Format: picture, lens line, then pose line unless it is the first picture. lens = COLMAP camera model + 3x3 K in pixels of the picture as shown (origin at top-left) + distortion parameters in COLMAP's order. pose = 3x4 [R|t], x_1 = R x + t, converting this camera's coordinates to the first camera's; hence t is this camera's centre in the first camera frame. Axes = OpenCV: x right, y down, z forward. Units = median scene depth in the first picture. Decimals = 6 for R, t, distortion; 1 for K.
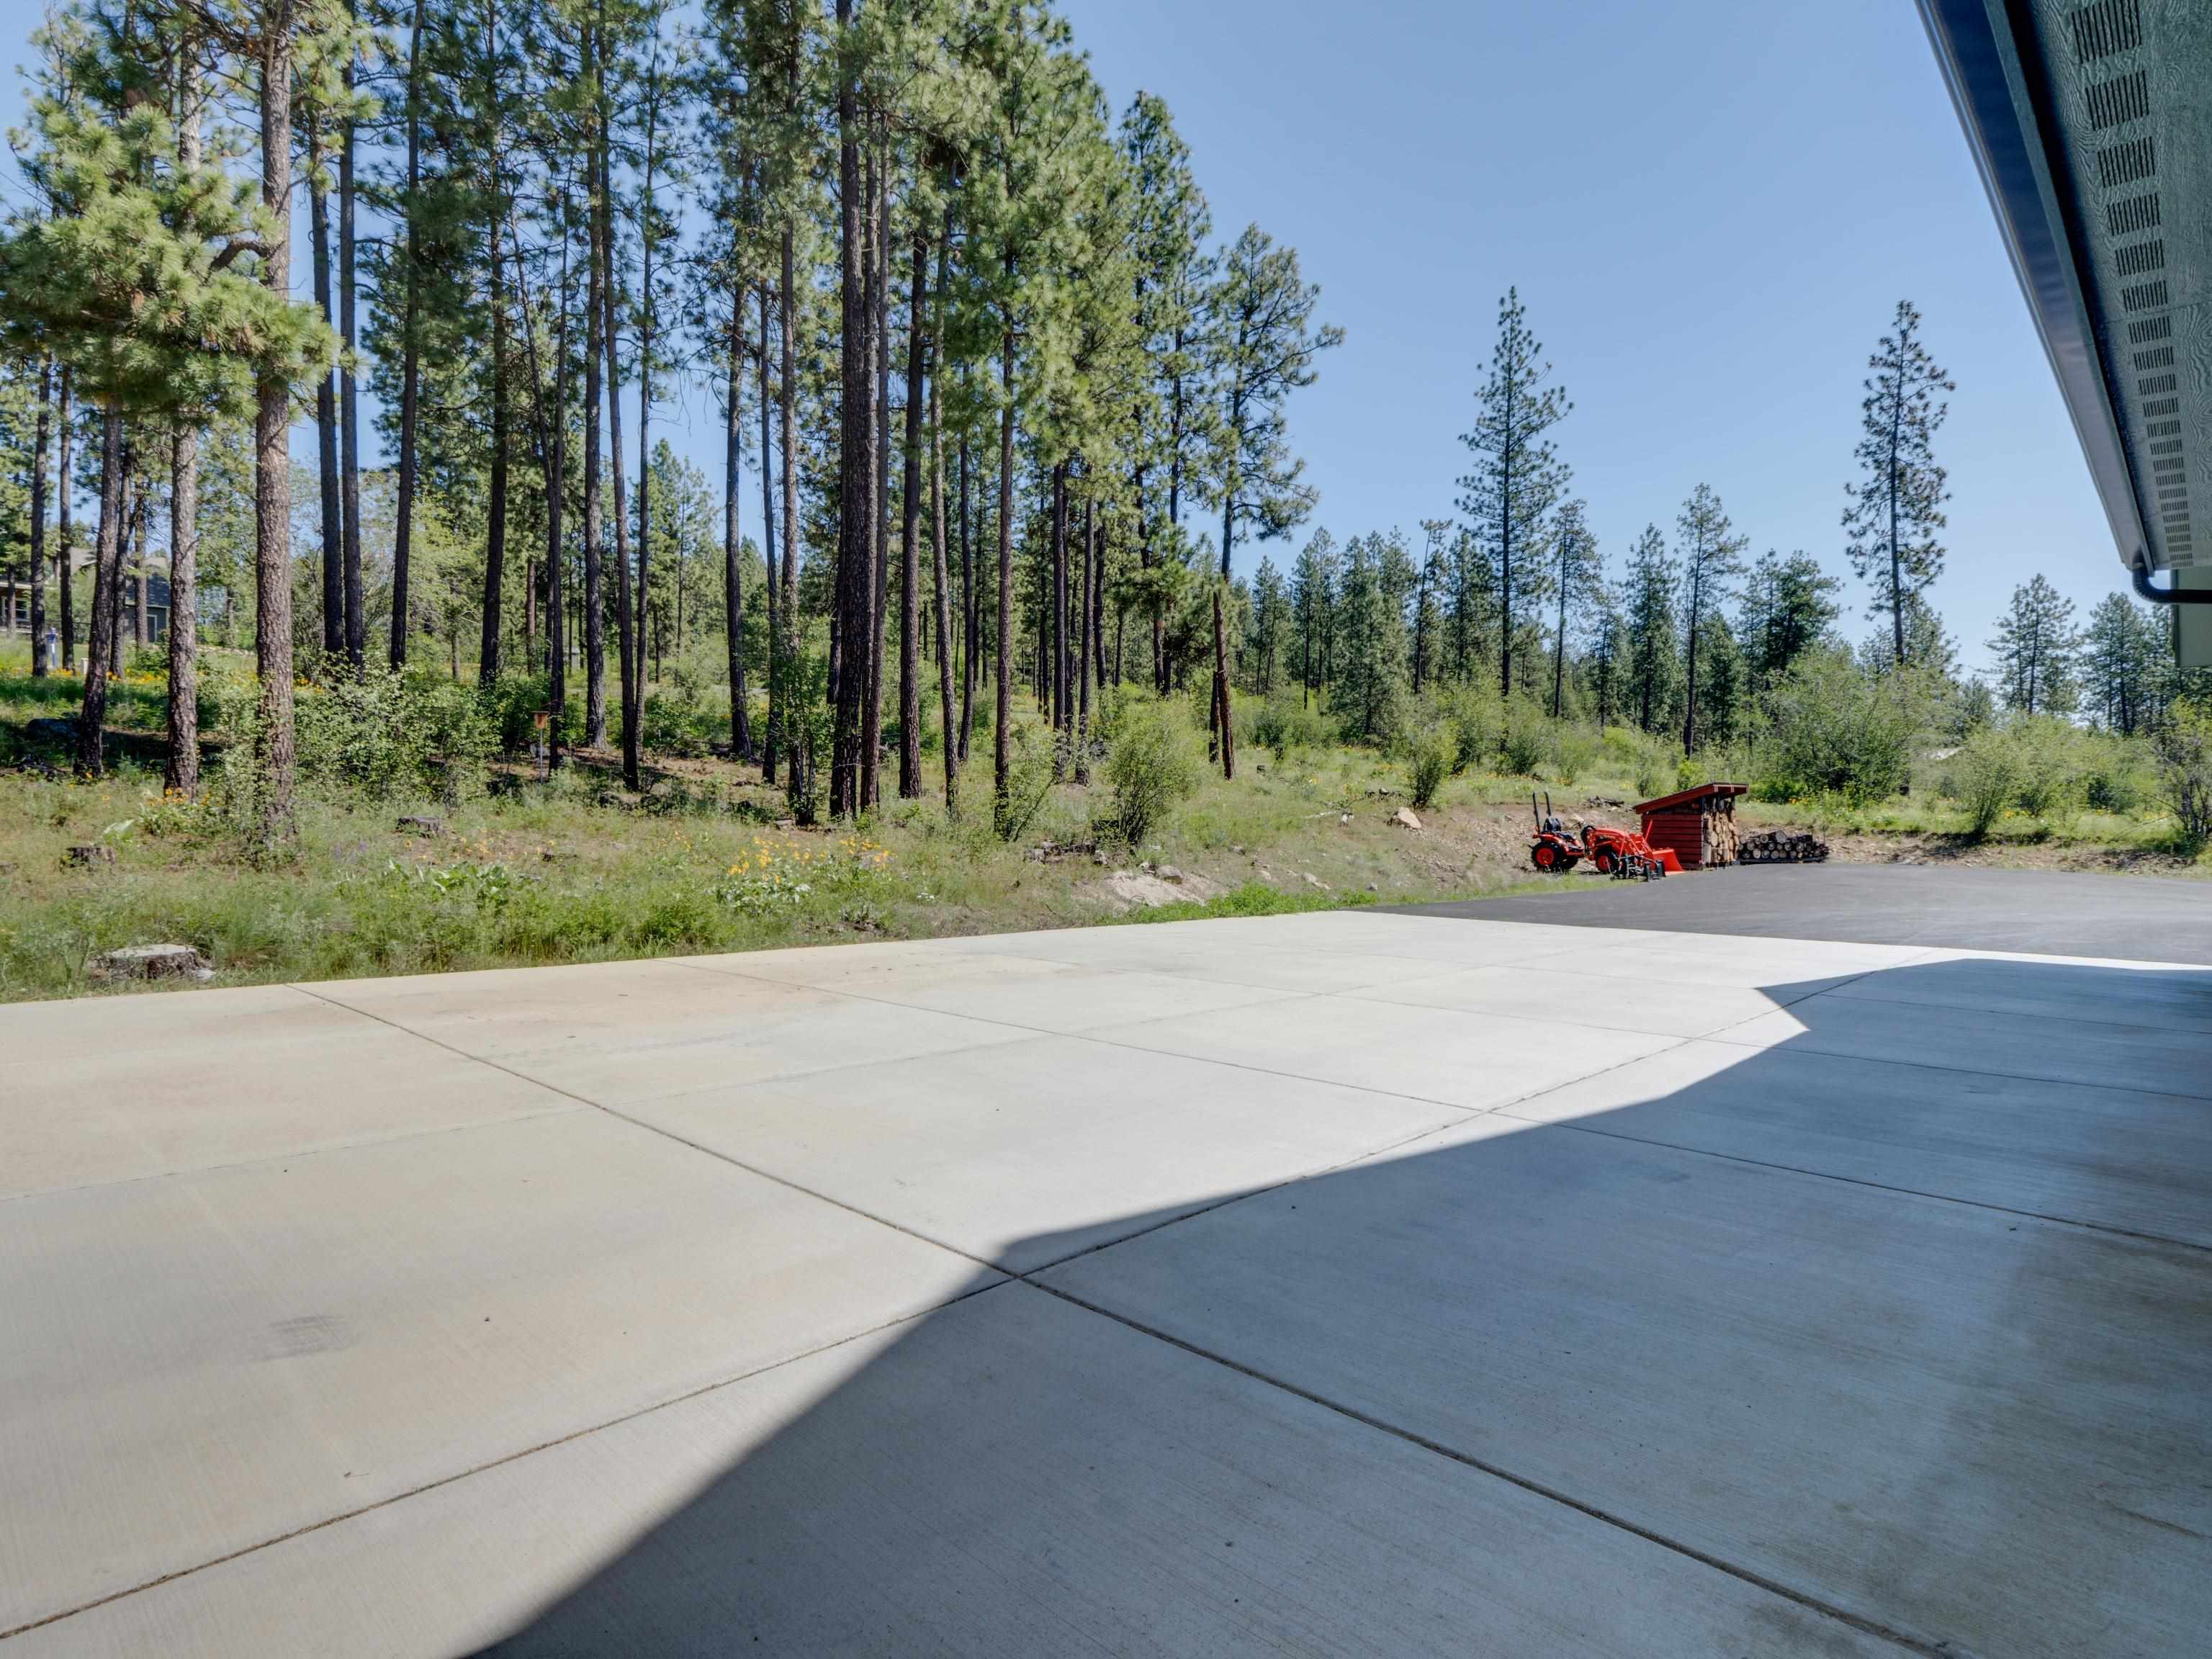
lens RADIAL K [[1155.6, 0, 1106.0], [0, 1155.6, 829.5], [0, 0, 1]] dist [-0.011274, -0.000688]
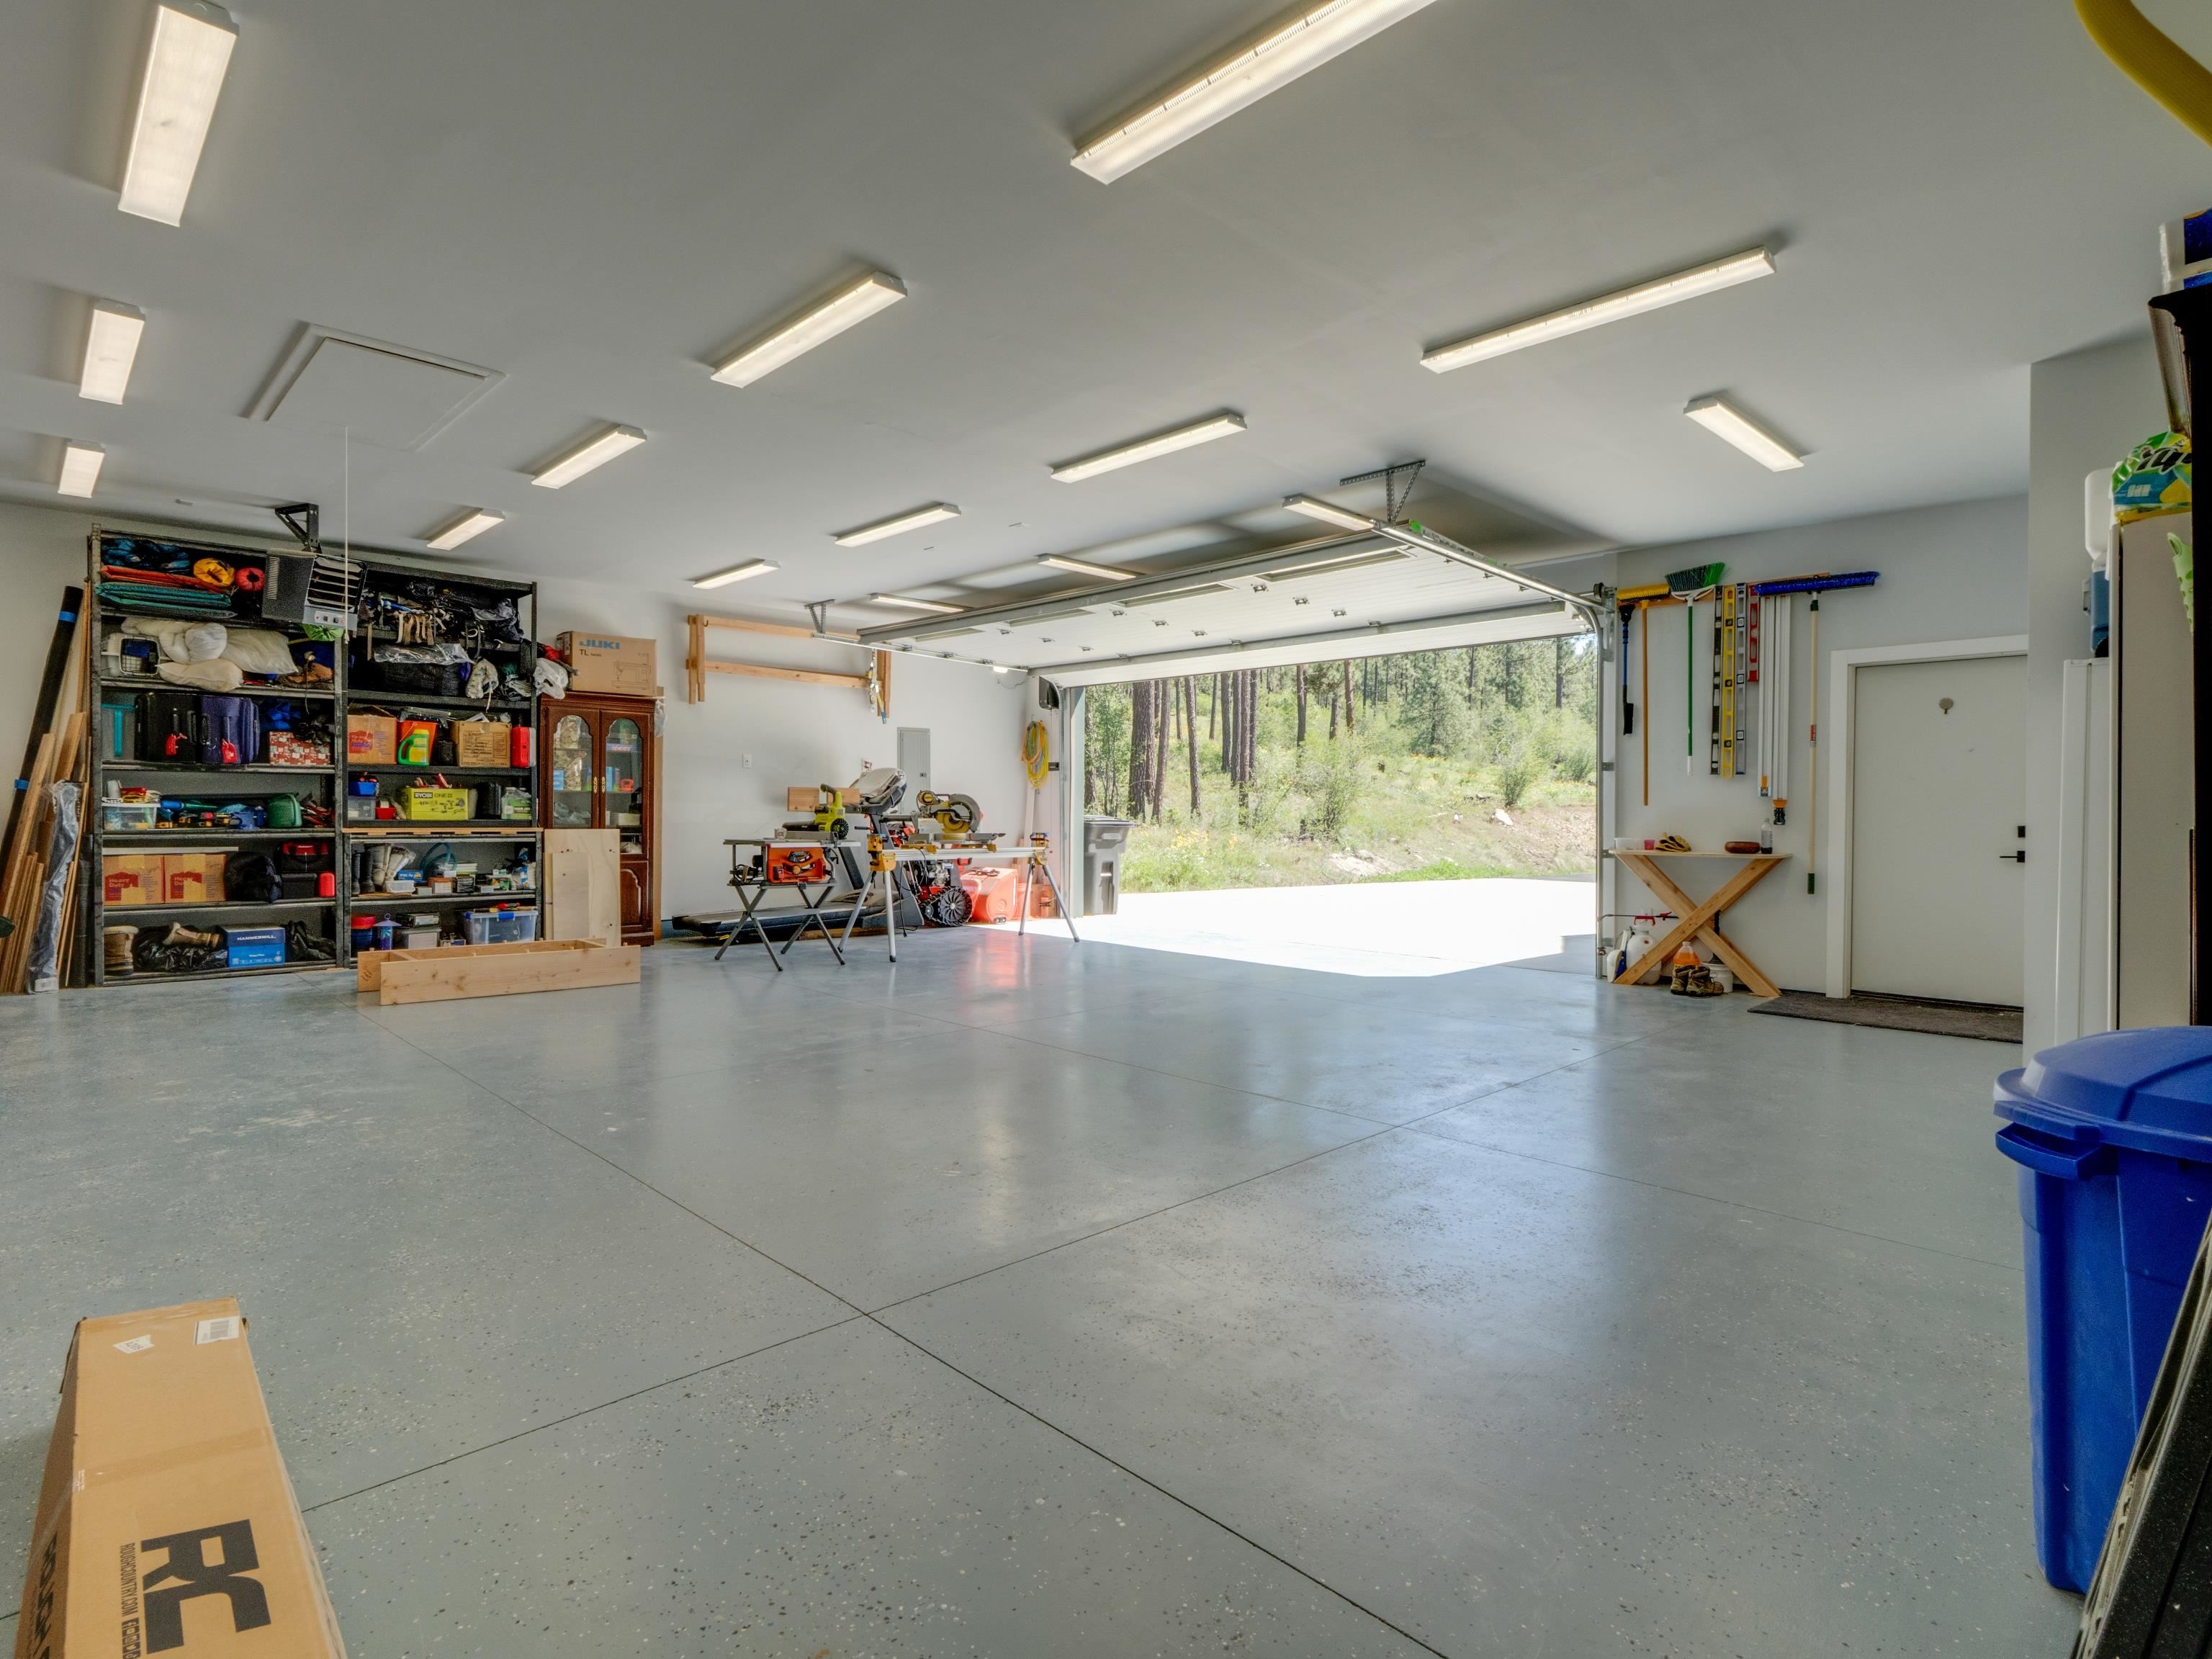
lens RADIAL K [[1155.6, 0, 1106.0], [0, 1155.6, 829.5], [0, 0, 1]] dist [-0.011274, -0.000688]
pose [[0.999872, -0.002018, -0.015903, -0.150237], [0.001999, 0.999997, -0.001216, 0.004095], [0.015905, 0.001184, 0.999873, -0.279979]]
